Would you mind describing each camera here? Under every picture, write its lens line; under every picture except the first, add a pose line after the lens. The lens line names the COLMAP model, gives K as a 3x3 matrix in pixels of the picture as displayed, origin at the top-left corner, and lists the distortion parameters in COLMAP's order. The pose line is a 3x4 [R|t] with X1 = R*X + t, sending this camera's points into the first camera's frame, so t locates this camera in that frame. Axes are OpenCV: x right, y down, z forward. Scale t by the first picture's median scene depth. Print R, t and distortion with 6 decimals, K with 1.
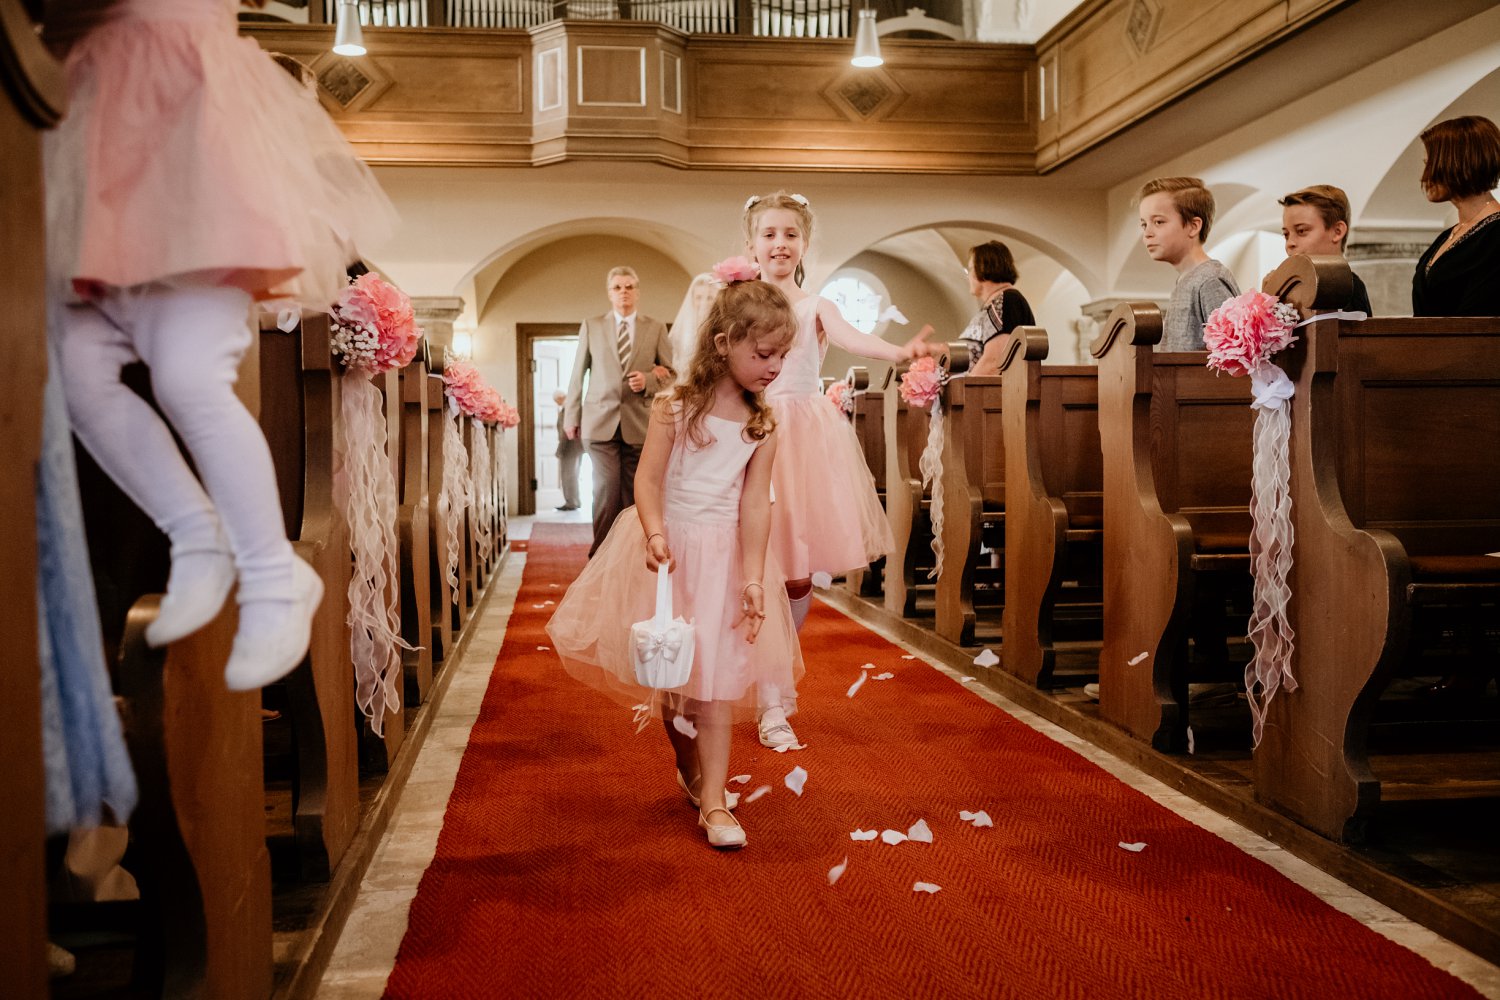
lens RADIAL K [[1565.9, 0, 750.0], [0, 1565.9, 500.0], [0, 0, 1]] dist [-0.015916, 0.037757]
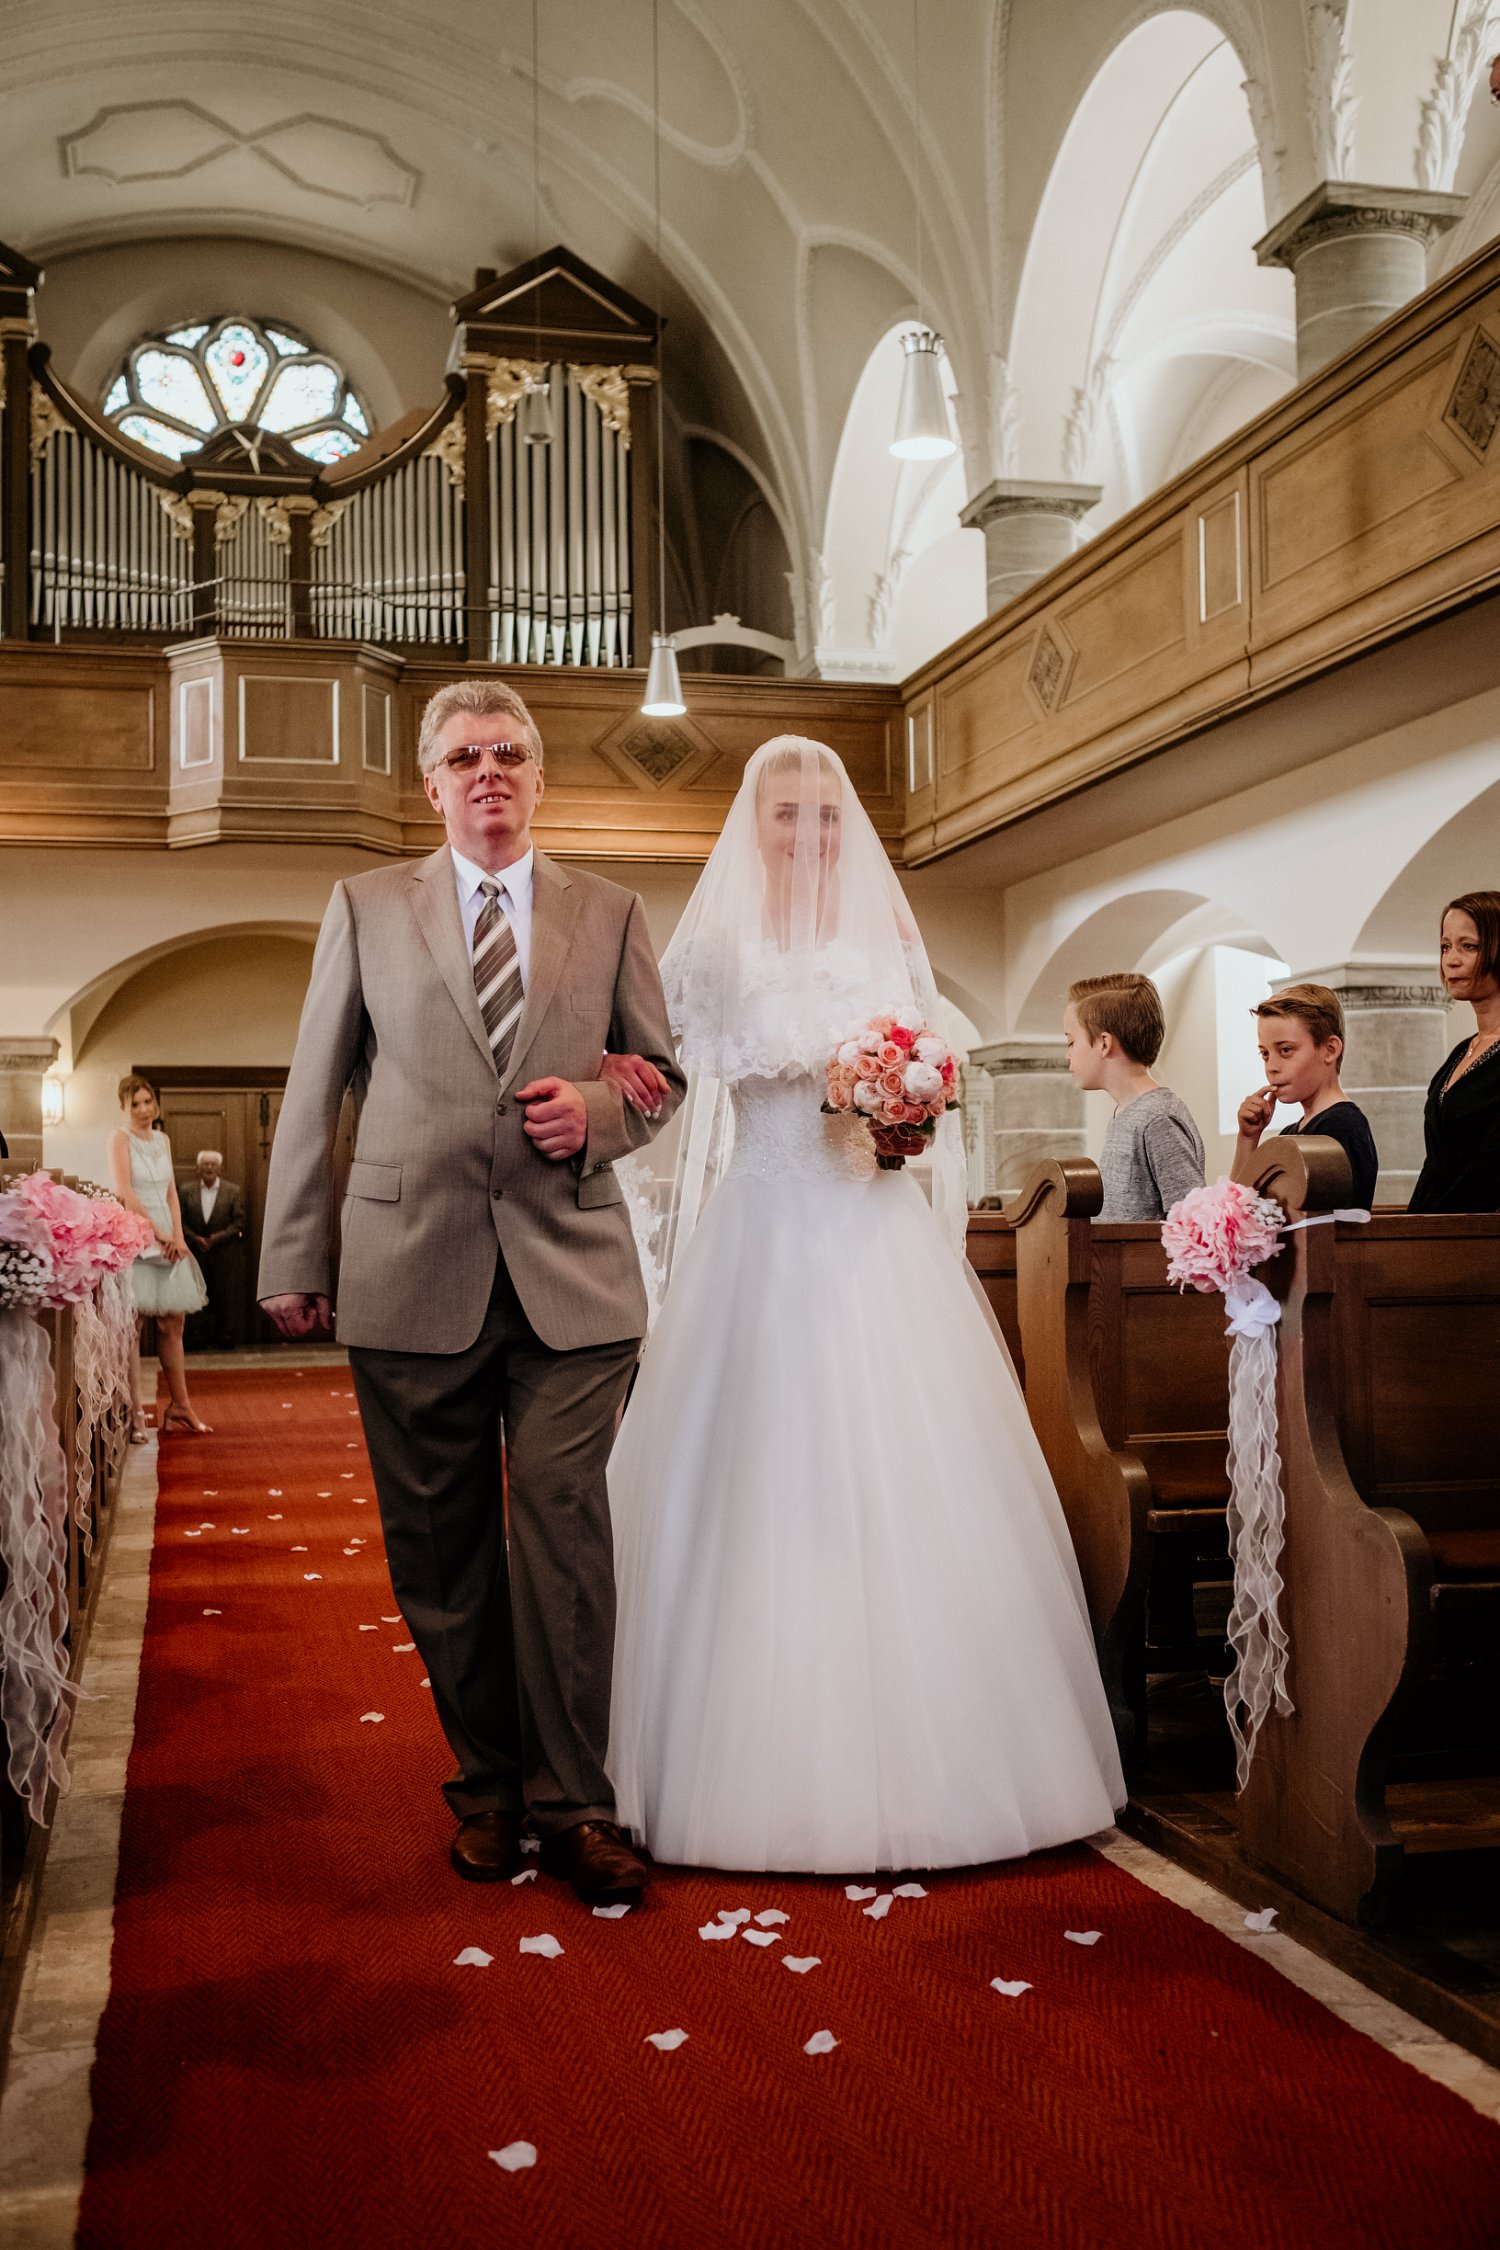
lens RADIAL K [[2355.6, 0, 750.0], [0, 2355.6, 1125.0], [0, 0, 1]] dist [-0.010655, 0.037512]
pose [[0.992892, 0.001749, 0.119008, -0.043044], [0.006822, 0.997412, -0.071576, -0.080358], [-0.118825, 0.071879, 0.990310, -0.105628]]
